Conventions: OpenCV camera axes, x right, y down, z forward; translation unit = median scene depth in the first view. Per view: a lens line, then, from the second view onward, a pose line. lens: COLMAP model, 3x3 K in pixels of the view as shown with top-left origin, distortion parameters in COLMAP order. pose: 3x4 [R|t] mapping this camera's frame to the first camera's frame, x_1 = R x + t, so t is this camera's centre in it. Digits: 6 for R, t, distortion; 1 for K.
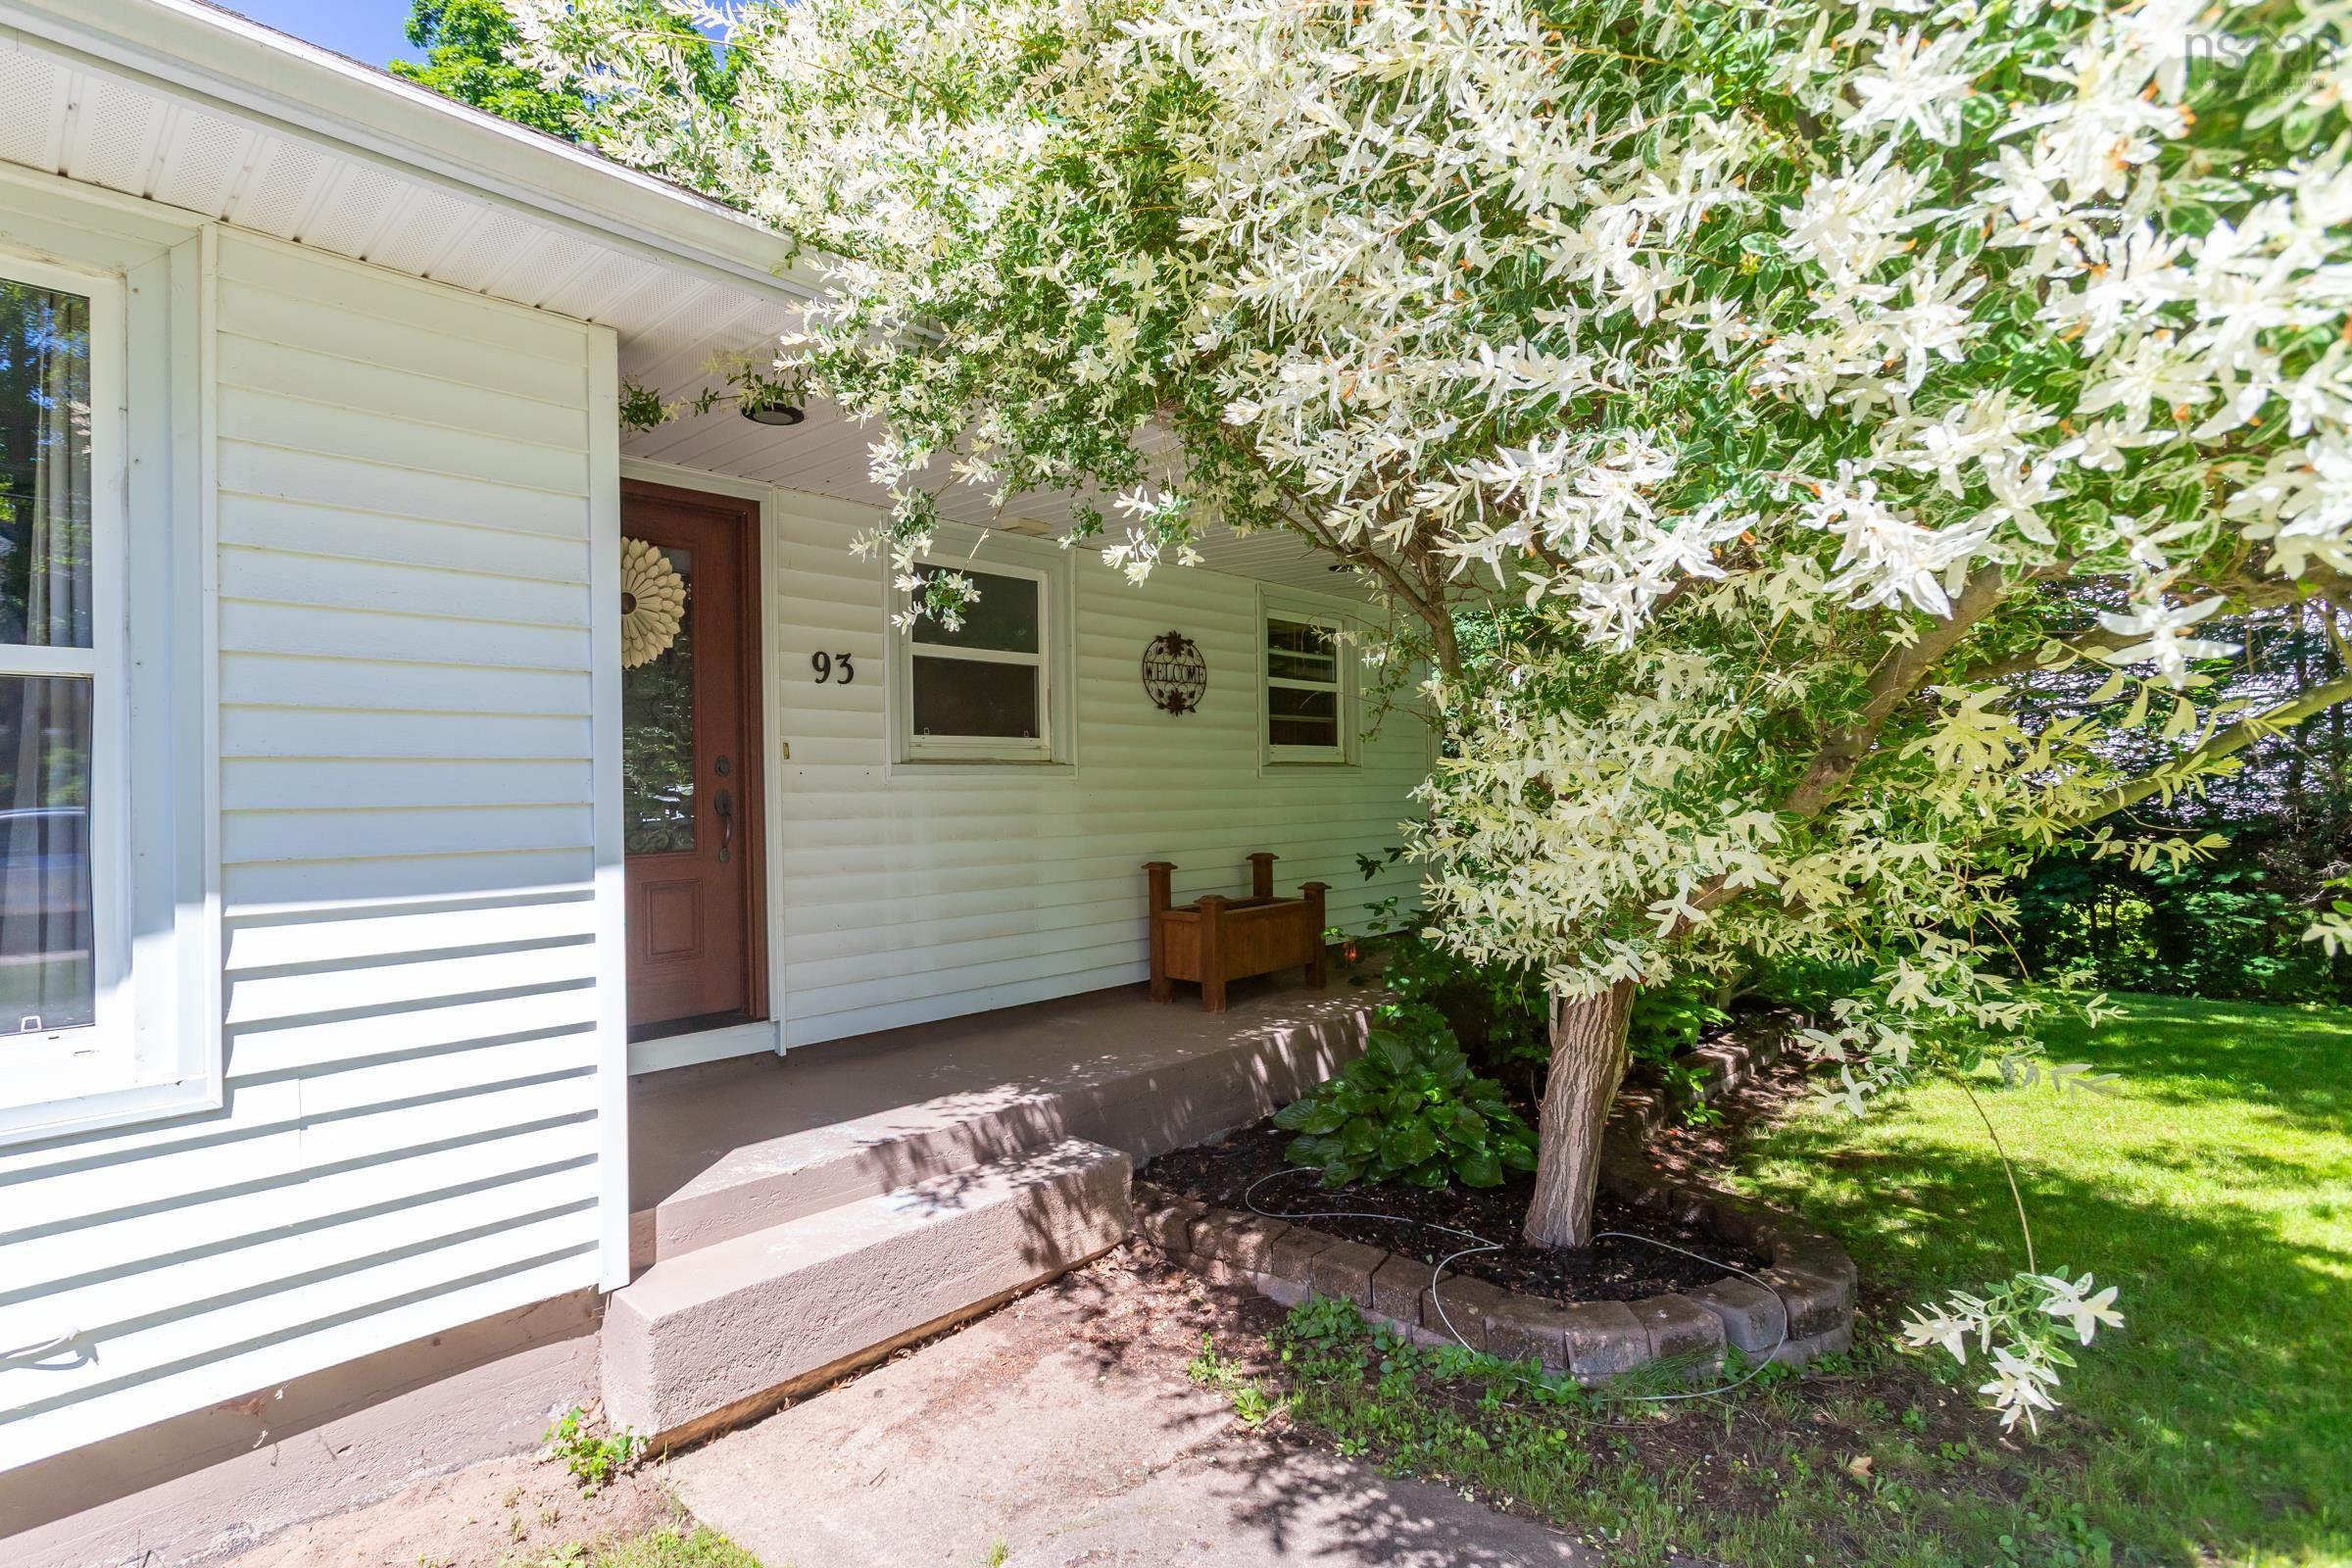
lens RADIAL K [[1102.8, 0, 1067.3], [0, 1102.8, 791.2], [0, 0, 1]] dist [0.001418, 0.000119]
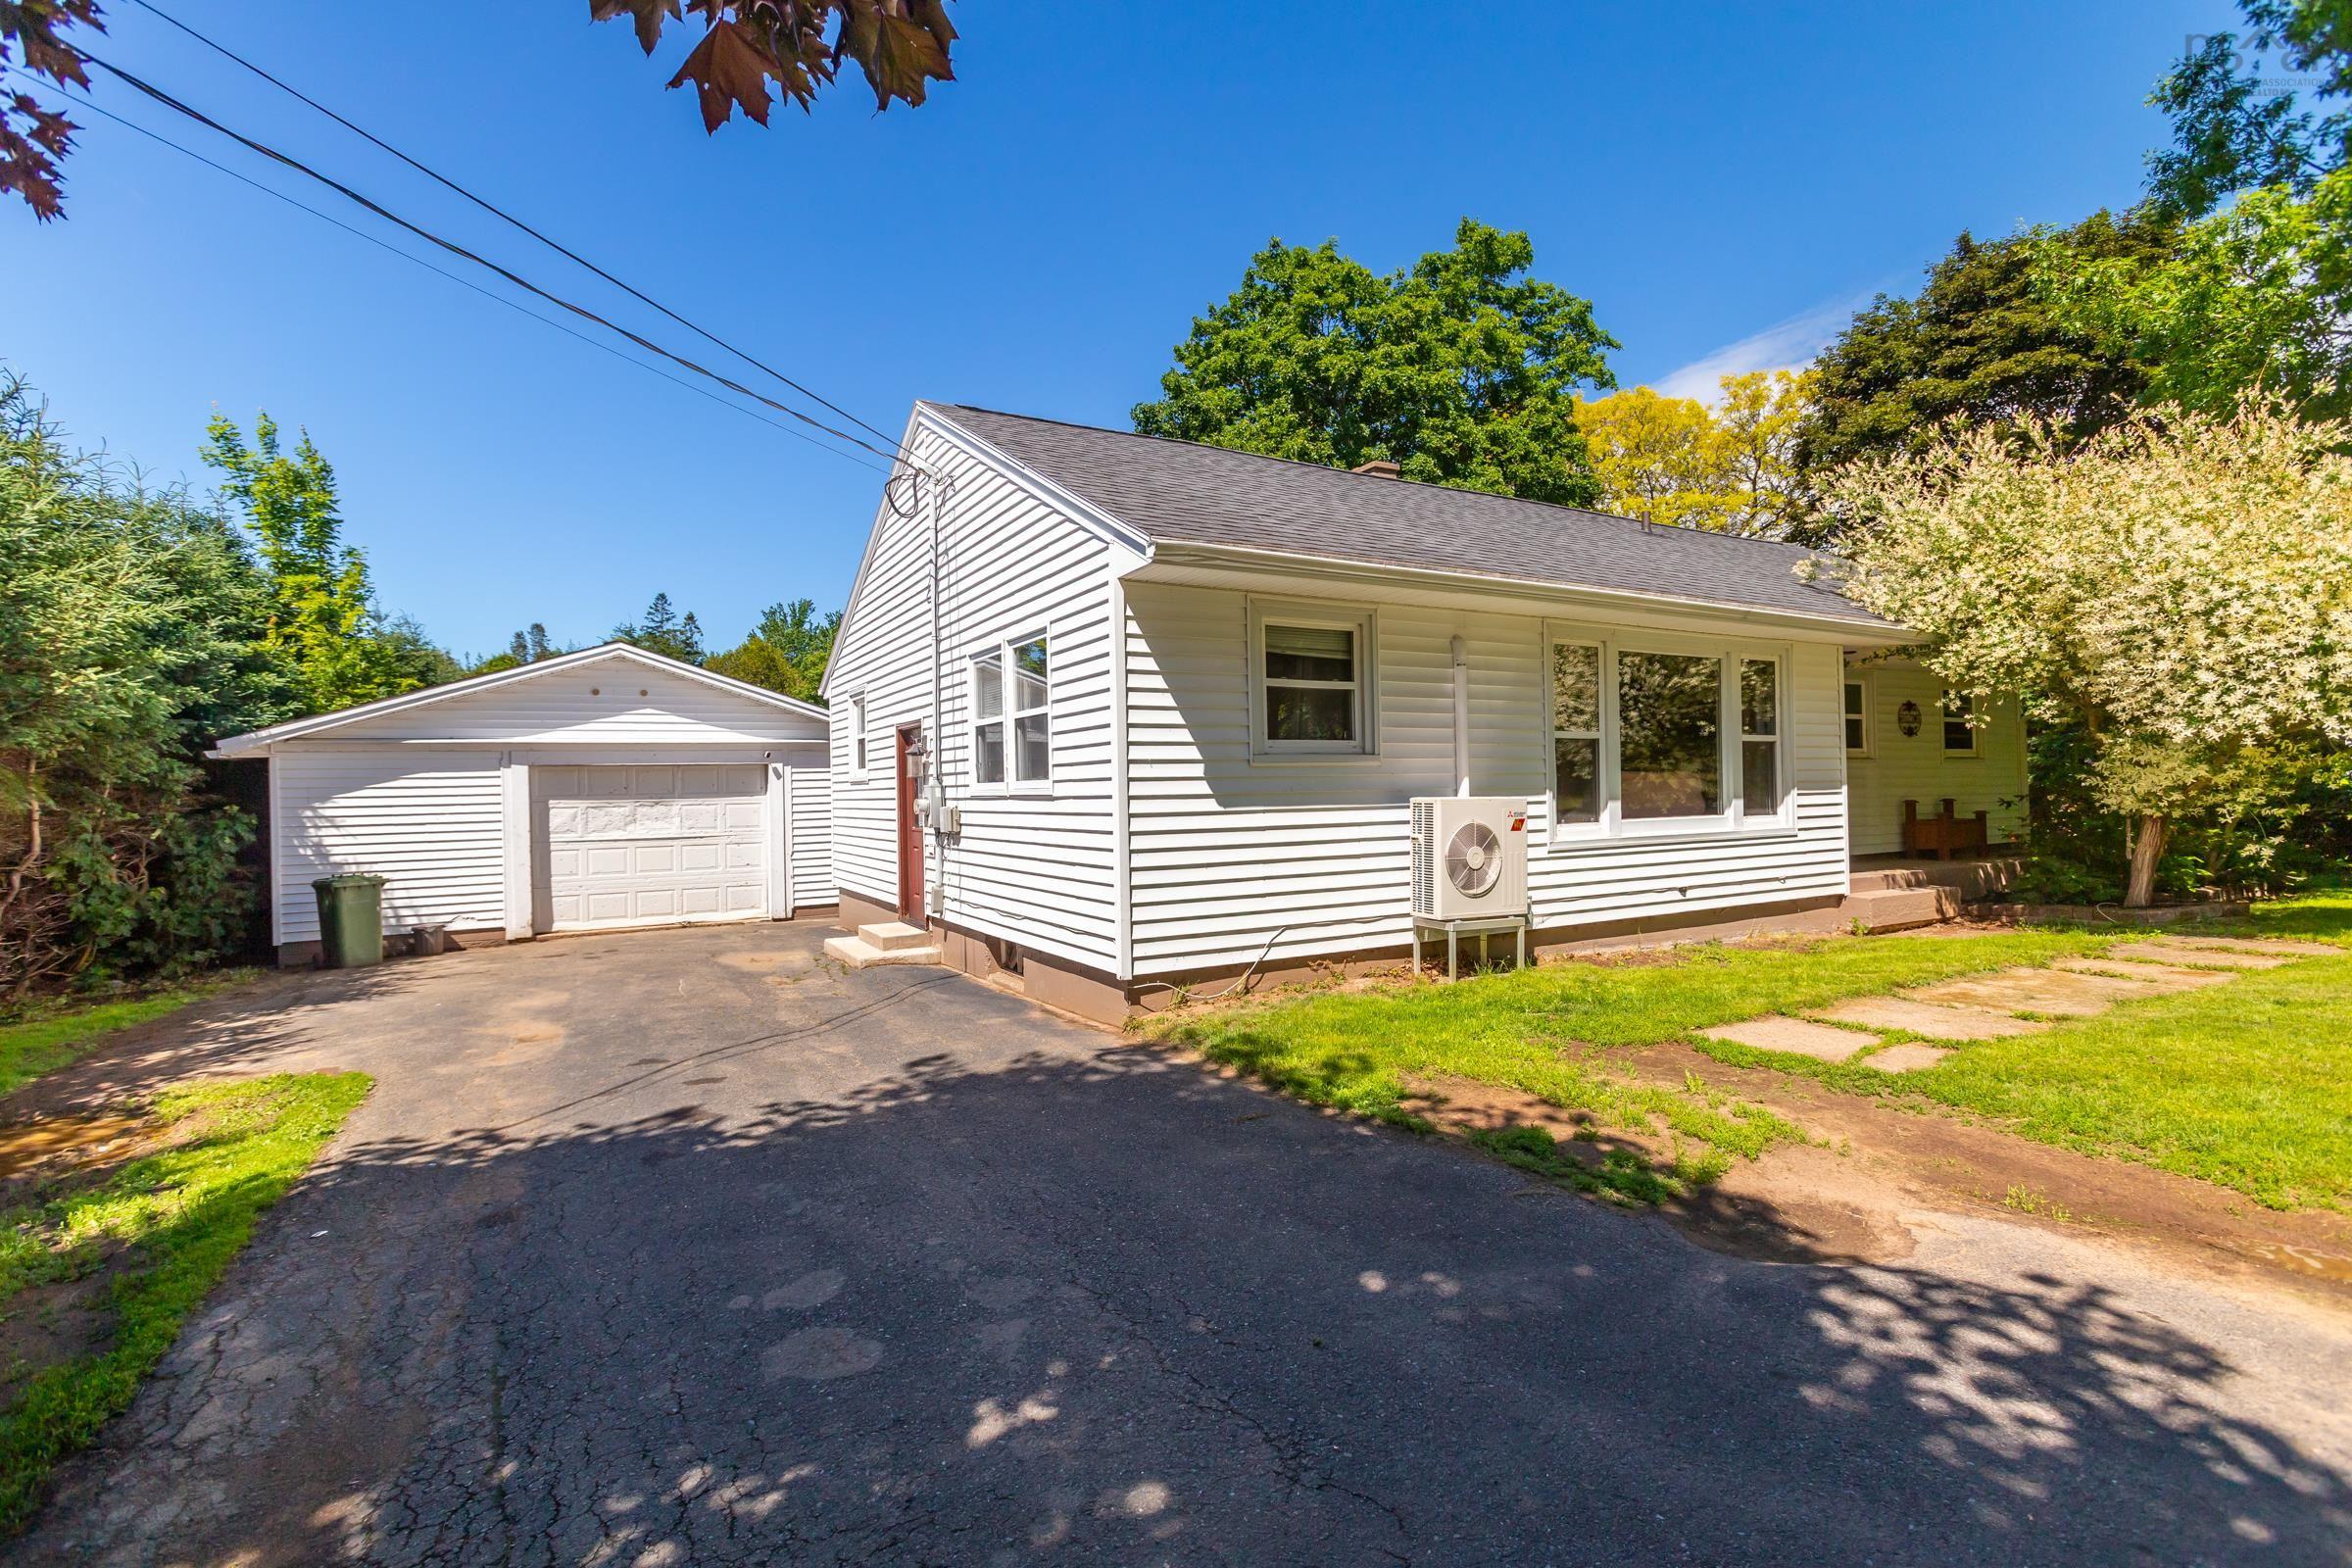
lens RADIAL K [[1051.6, 0, 1151.1], [0, 1051.6, 785.7], [0, 0, 1]] dist [0.001754, 0.003754]
pose [[0.966203, -0.004968, -0.257733, -1.811346], [0.003817, 0.999980, -0.004964, 0.076972], [0.257753, 0.003813, 0.966203, -3.195877]]
